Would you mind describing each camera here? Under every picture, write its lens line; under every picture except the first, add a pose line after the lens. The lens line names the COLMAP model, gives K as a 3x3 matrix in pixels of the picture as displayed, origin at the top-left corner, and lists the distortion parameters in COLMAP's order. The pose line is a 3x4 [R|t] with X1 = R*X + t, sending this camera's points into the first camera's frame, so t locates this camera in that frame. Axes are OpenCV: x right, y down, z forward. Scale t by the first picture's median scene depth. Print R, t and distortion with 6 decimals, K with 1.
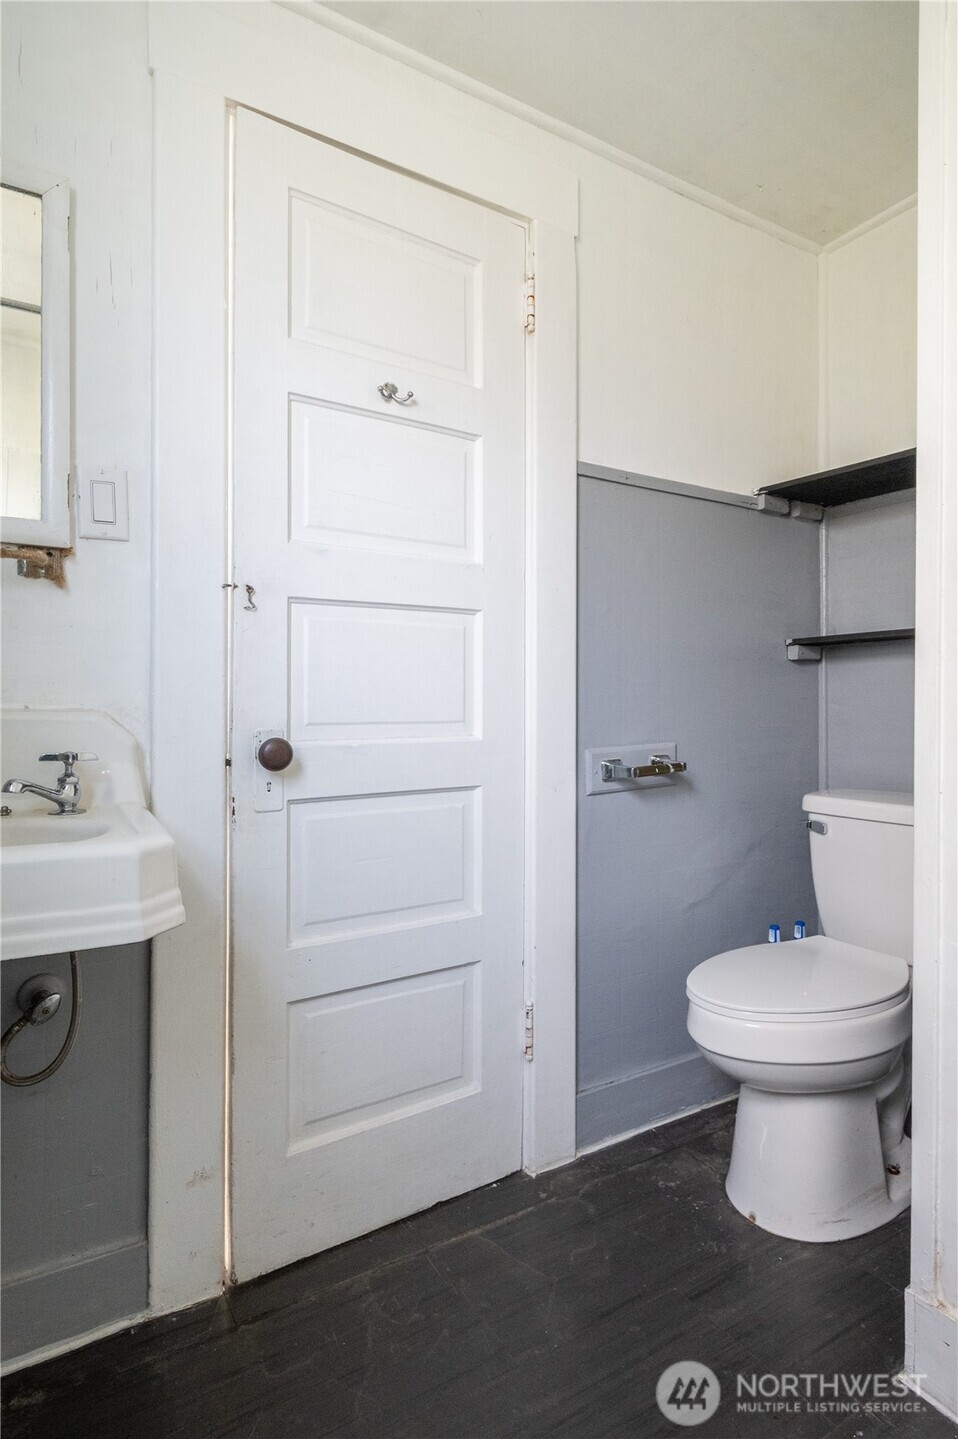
lens RADIAL K [[764.0, 0, 478.6], [0, 764.0, 717.5], [0, 0, 1]] dist [0.003978, 0.001987]
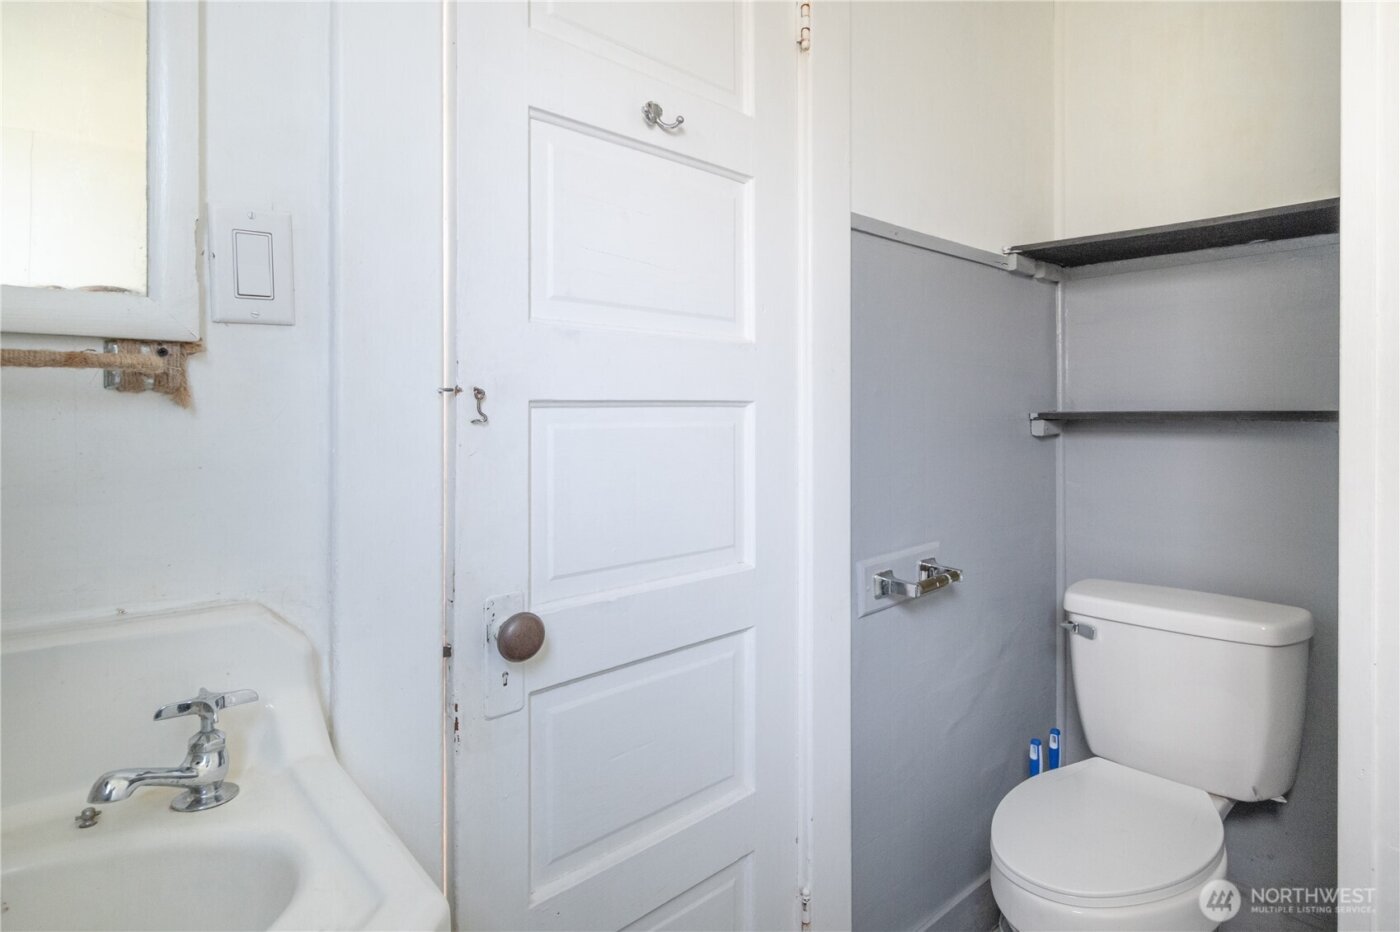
lens RADIAL K [[743.3, 0, 692.4], [0, 743.3, 414.7], [0, 0, 1]] dist [0.003978, 0.001987]
pose [[0.979708, 0.001216, 0.200424, -0.222409], [-0.002718, 0.999970, 0.007220, -0.139499], [-0.200409, -0.007618, 0.979683, 0.282998]]
